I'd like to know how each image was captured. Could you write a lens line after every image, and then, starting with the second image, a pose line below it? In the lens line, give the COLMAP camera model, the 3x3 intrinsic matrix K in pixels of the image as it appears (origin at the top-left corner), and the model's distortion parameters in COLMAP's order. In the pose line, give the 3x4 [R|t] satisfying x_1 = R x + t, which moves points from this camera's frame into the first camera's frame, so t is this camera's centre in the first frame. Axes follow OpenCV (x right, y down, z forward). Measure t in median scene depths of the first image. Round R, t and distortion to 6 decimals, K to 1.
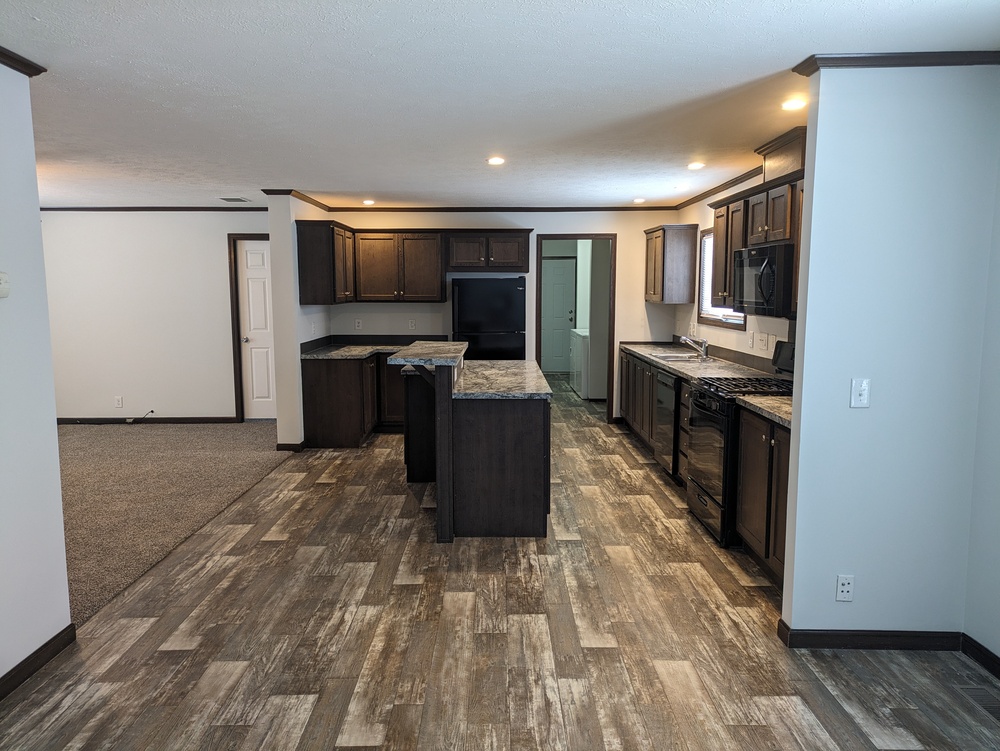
lens RADIAL K [[737.7, 0, 497.2], [0, 737.7, 375.5], [0, 0, 1]] dist [0.044891, -0.017129]
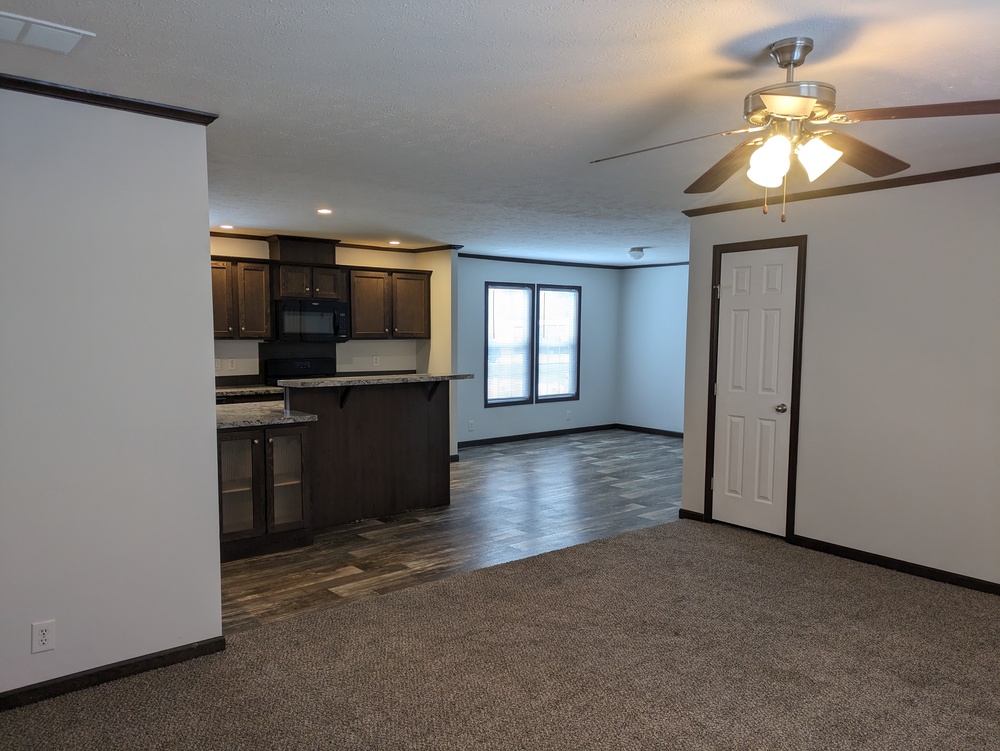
lens RADIAL K [[737.7, 0, 507.9], [0, 737.7, 375.8], [0, 0, 1]] dist [0.044891, -0.017129]
pose [[-0.647482, -0.048029, 0.760566, -1.080906], [0.084748, 0.987284, 0.134494, -0.175282], [-0.757354, 0.151539, -0.635178, 1.579472]]
